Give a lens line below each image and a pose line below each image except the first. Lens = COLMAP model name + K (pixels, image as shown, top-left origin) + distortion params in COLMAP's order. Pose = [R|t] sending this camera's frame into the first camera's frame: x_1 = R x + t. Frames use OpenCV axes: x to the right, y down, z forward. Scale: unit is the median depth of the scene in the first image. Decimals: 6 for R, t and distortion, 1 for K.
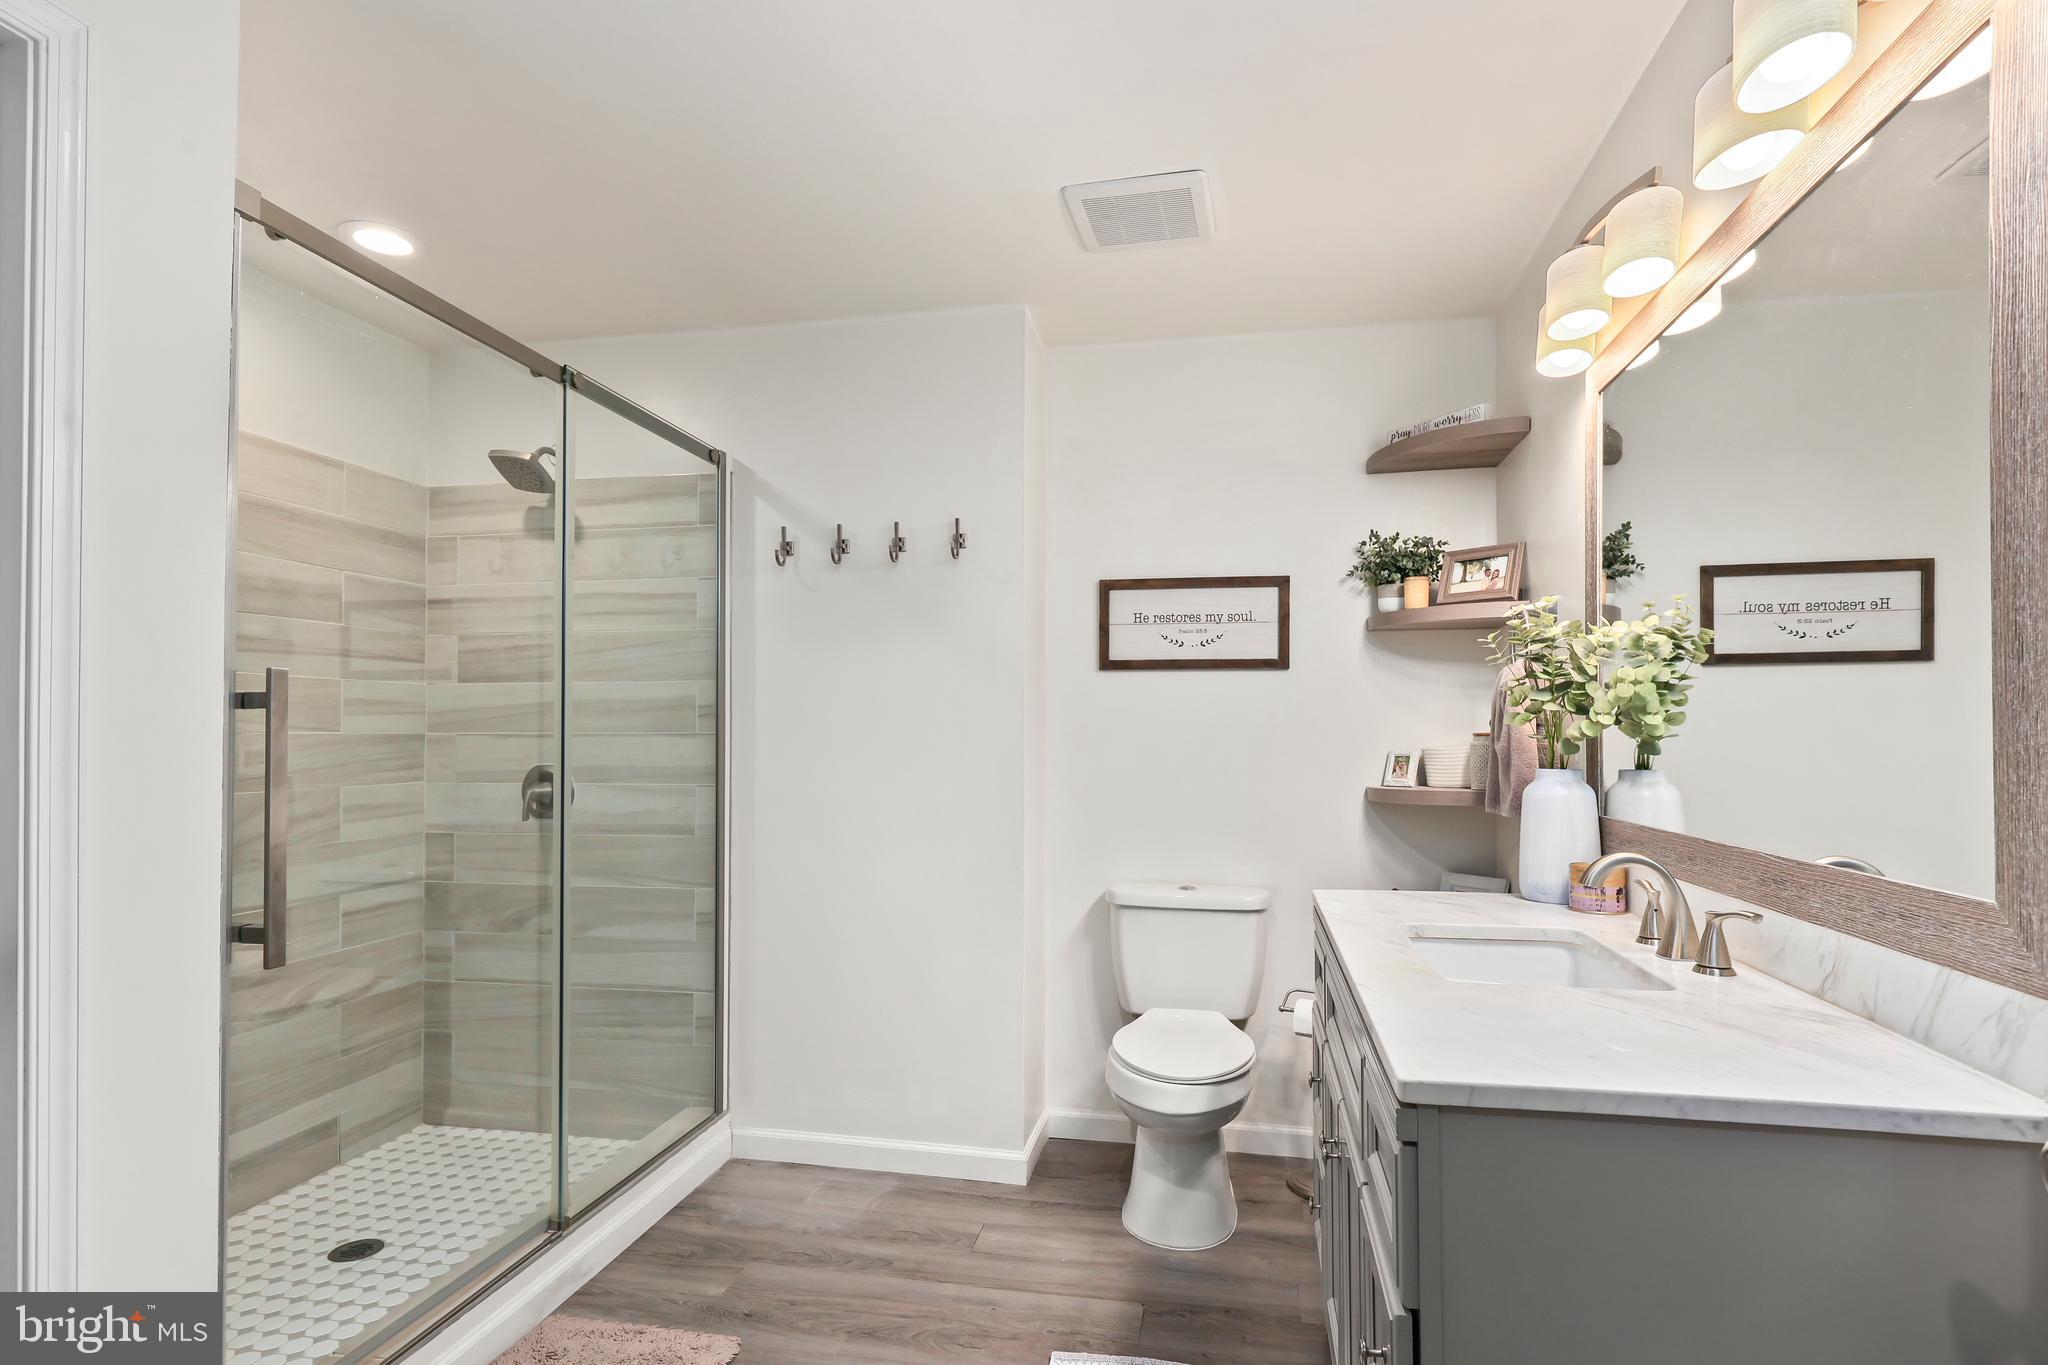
lens RADIAL K [[1062.6, 0, 1024.0], [0, 1062.6, 682.5], [0, 0, 1]] dist [0.001558, 0.000632]
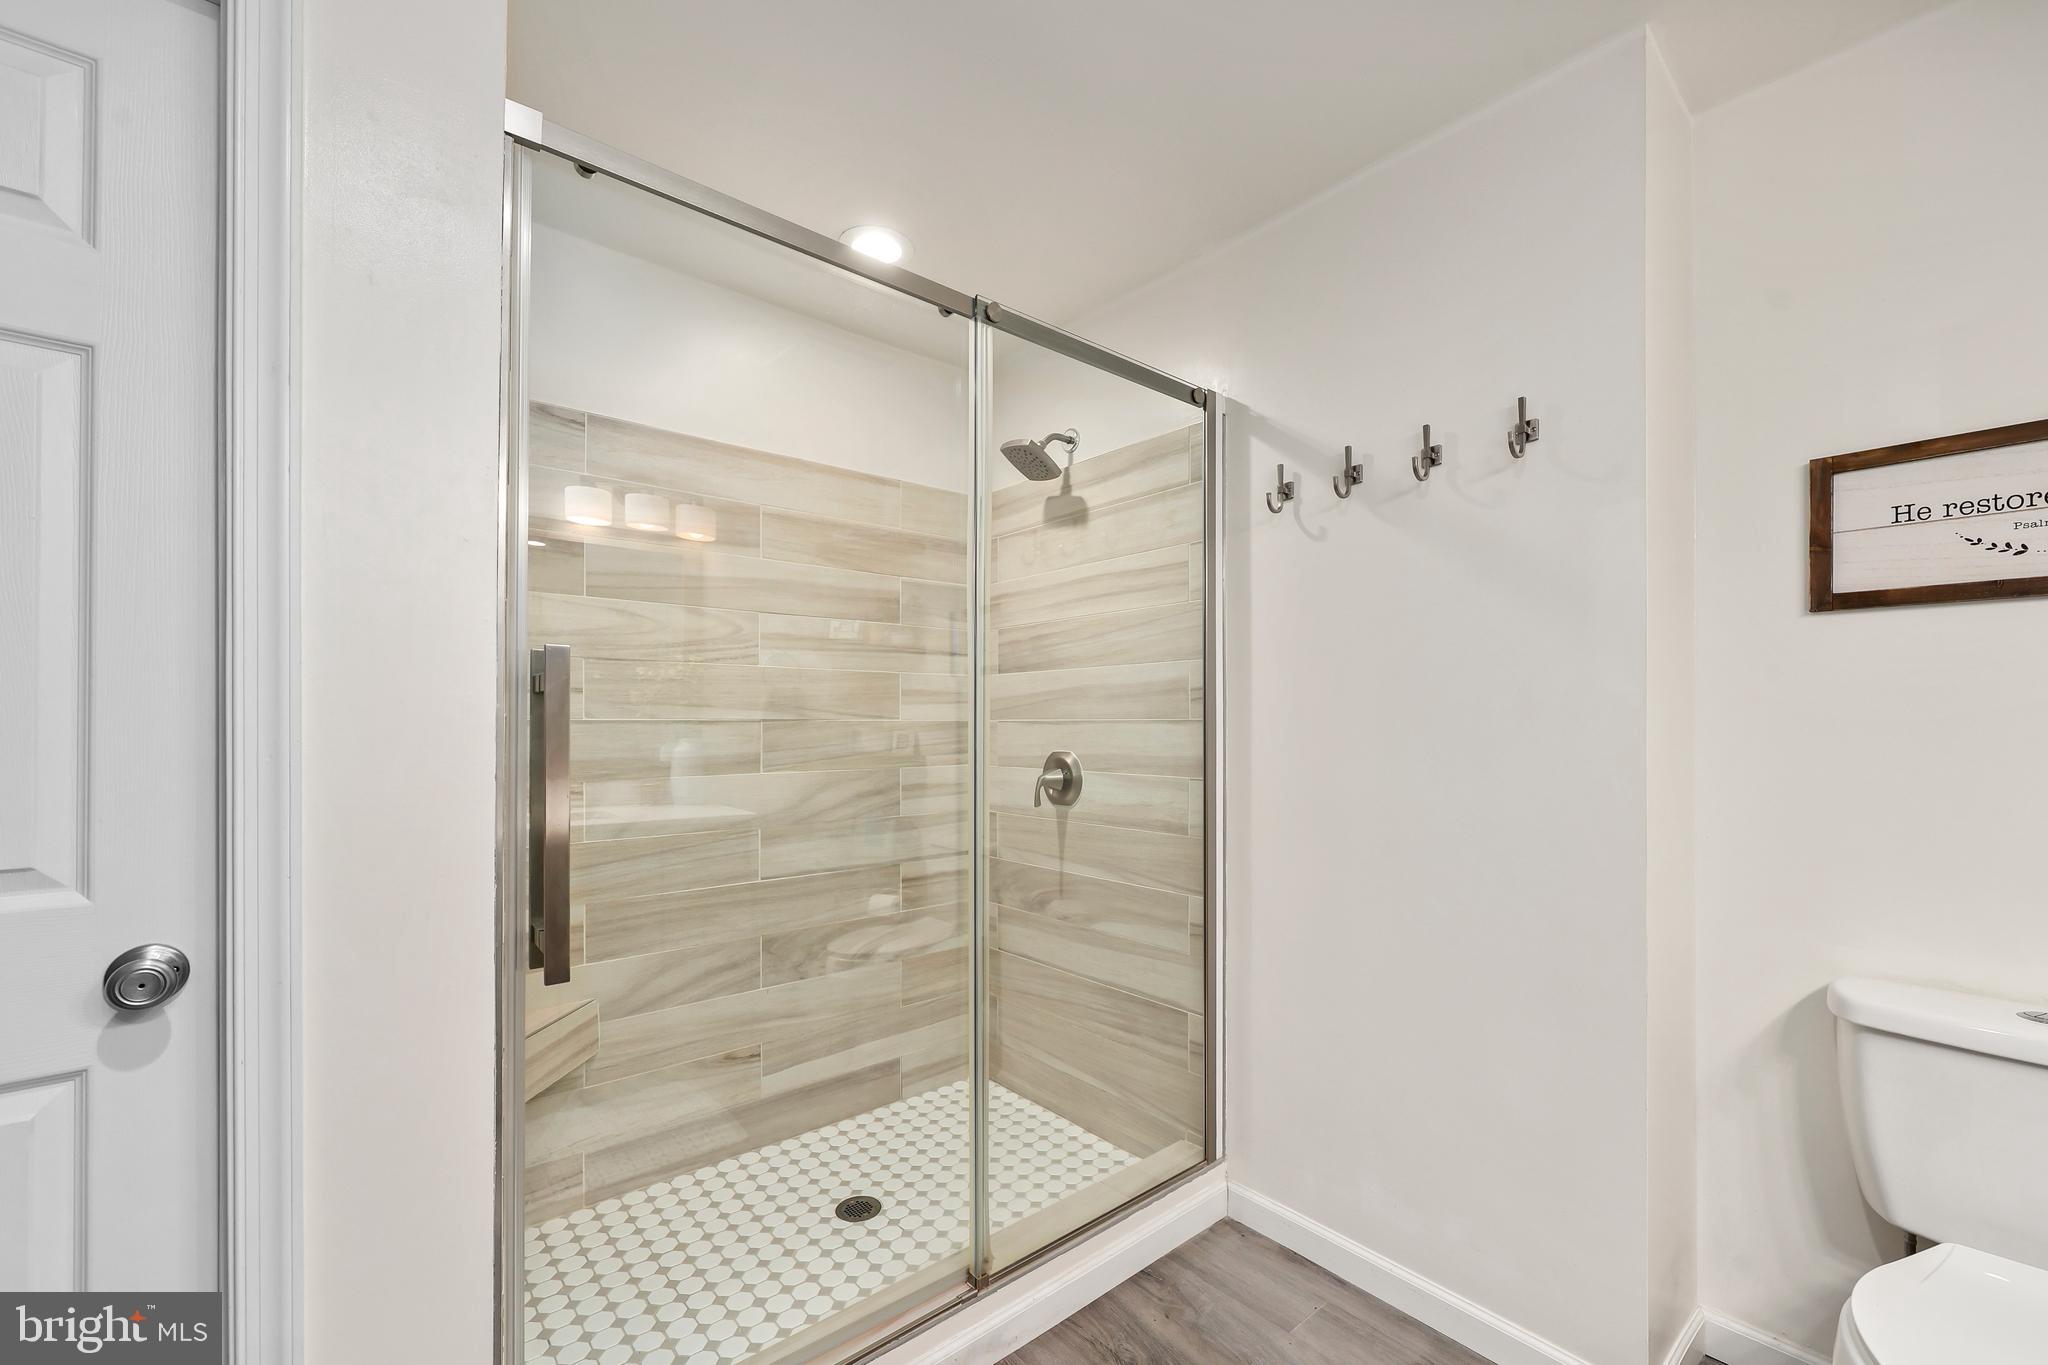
lens RADIAL K [[843.0, 0, 1027.5], [0, 843.0, 715.6], [0, 0, 1]] dist [0.000132, 0.000127]
pose [[0.783625, -0.005406, -0.621211, 0.021753], [0.030791, 0.999071, 0.030147, 0.019554], [0.620471, -0.042752, 0.783063, 0.377498]]
